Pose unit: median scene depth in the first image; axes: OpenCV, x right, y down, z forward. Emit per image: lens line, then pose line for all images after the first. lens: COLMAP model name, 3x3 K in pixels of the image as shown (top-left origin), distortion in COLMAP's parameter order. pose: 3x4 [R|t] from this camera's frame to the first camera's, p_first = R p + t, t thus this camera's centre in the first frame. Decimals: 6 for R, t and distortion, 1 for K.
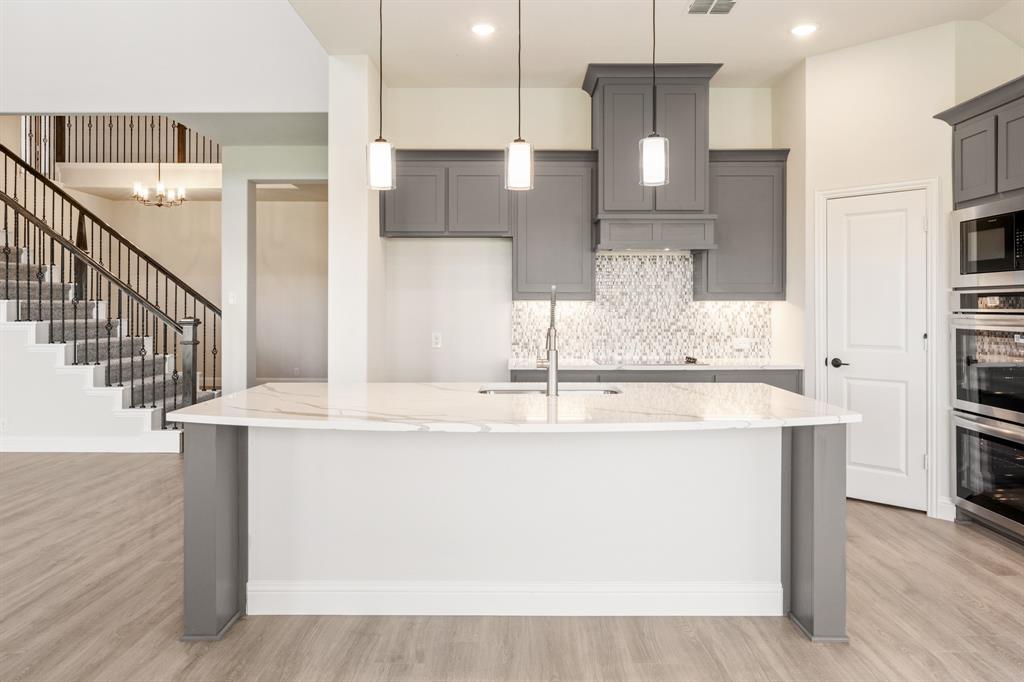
lens RADIAL K [[702.3, 0, 523.1], [0, 702.3, 303.2], [0, 0, 1]] dist [-0.003167, 0.000608]
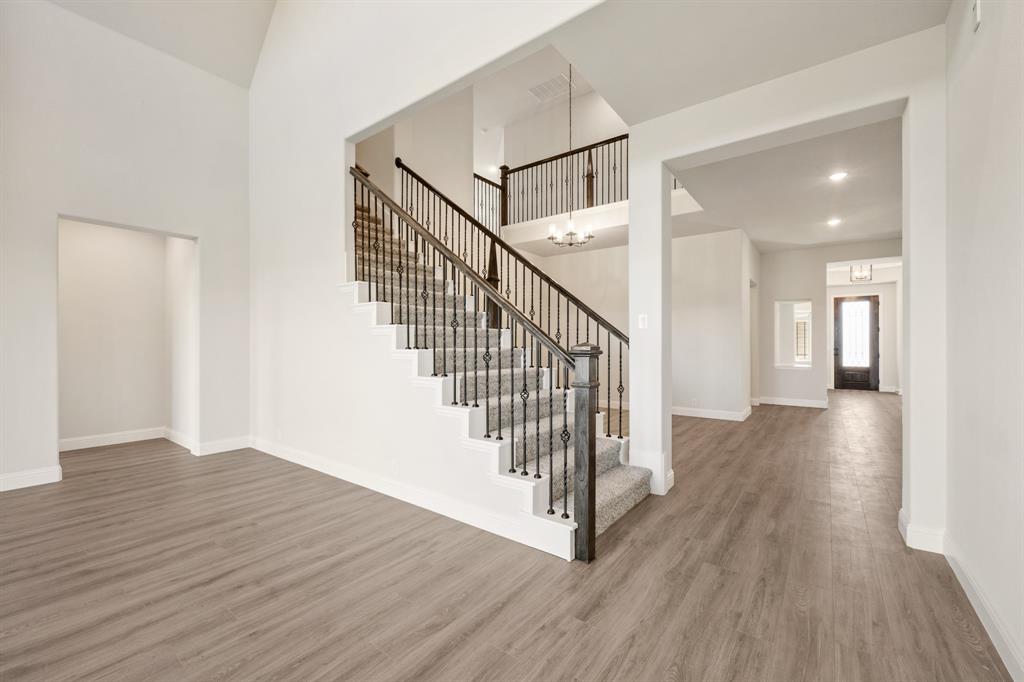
lens RADIAL K [[420.6, 0, 516.2], [0, 420.6, 345.7], [0, 0, 1]] dist [0.004021, -0.000169]
pose [[0.796088, -0.000451, -0.605180, -0.244517], [0.006323, 0.999951, 0.007572, 0.015093], [0.605147, -0.009855, 0.796052, 0.547132]]
